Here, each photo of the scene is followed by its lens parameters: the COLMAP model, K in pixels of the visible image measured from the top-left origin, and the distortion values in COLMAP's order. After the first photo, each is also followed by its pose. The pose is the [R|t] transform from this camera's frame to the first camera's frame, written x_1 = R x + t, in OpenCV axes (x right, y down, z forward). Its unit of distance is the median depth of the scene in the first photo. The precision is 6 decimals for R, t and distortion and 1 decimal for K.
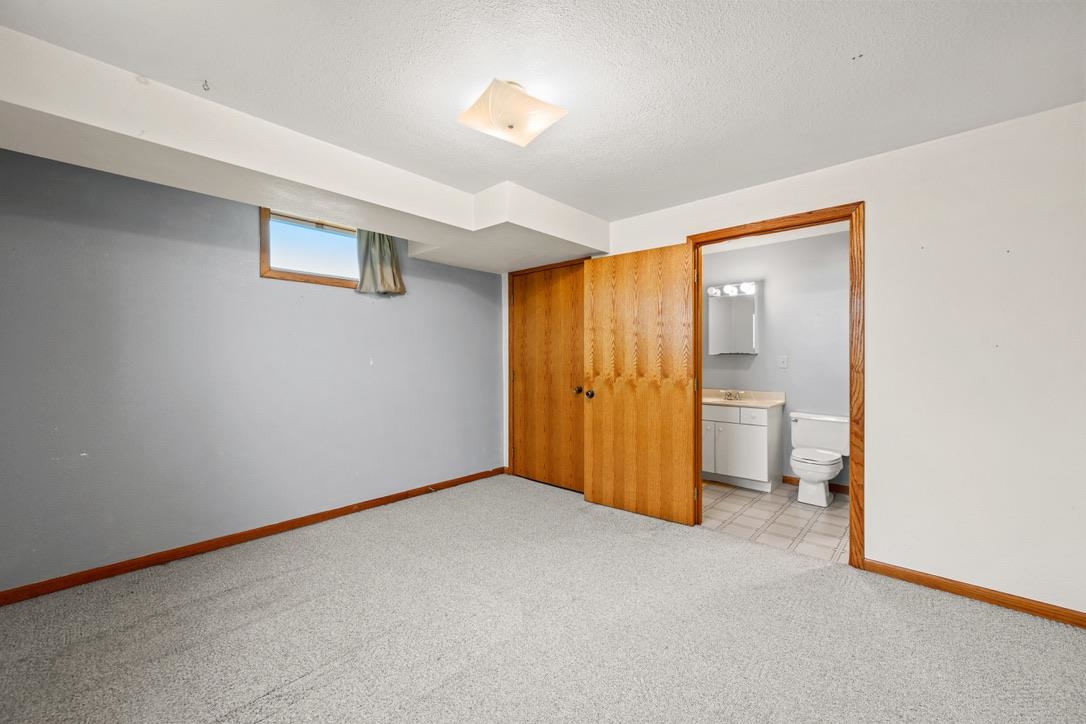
lens RADIAL K [[429.4, 0, 544.6], [0, 429.4, 358.5], [0, 0, 1]] dist [-0.000320, -0.000343]
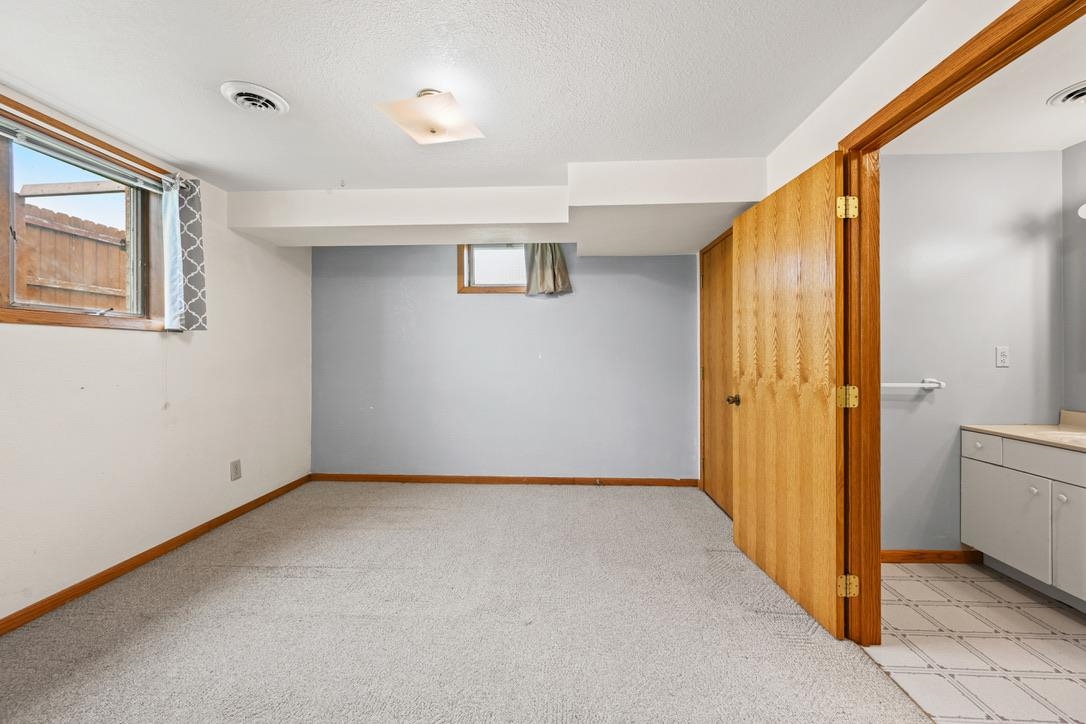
lens RADIAL K [[429.4, 0, 543.5], [0, 429.4, 354.4], [0, 0, 1]] dist [-0.000320, -0.000343]
pose [[0.634764, 0.000748, -0.772706, 0.485796], [0.000110, 0.999999, 0.001058, 0.003648], [0.772706, -0.000757, 0.634763, 0.290520]]
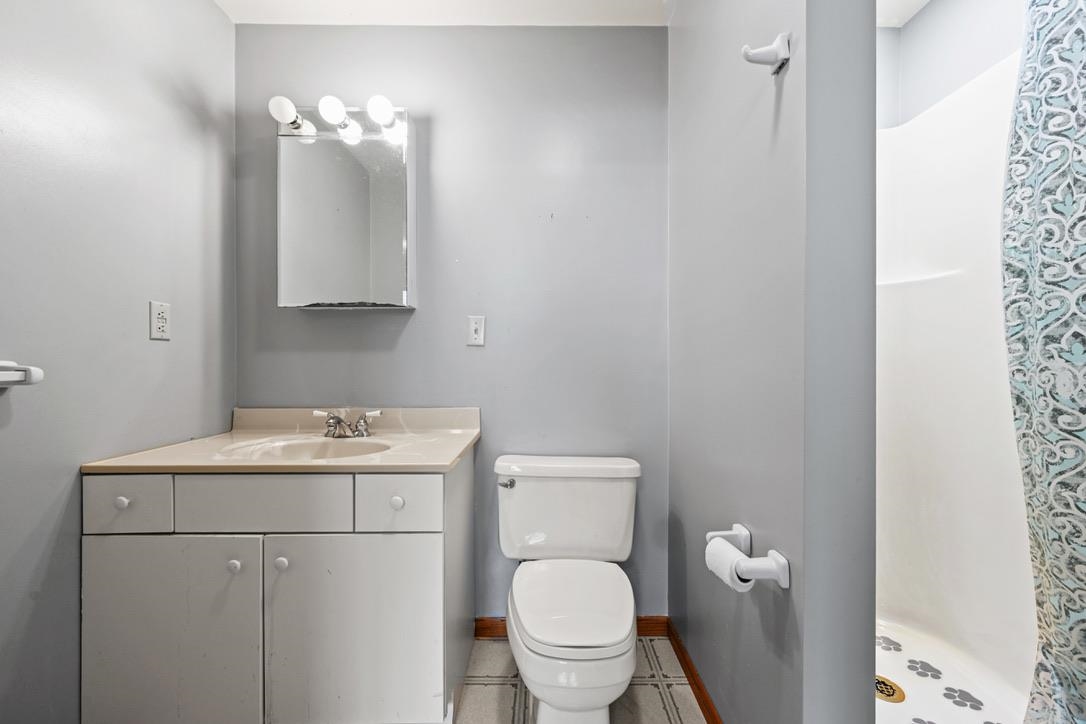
lens RADIAL K [[429.4, 0, 548.6], [0, 429.4, 363.1], [0, 0, 1]] dist [-0.000320, -0.000343]
pose [[0.733856, -0.002351, 0.679301, 0.412768], [0.001226, 0.999997, 0.002137, 0.046078], [-0.679304, -0.000735, 0.733857, 0.814092]]
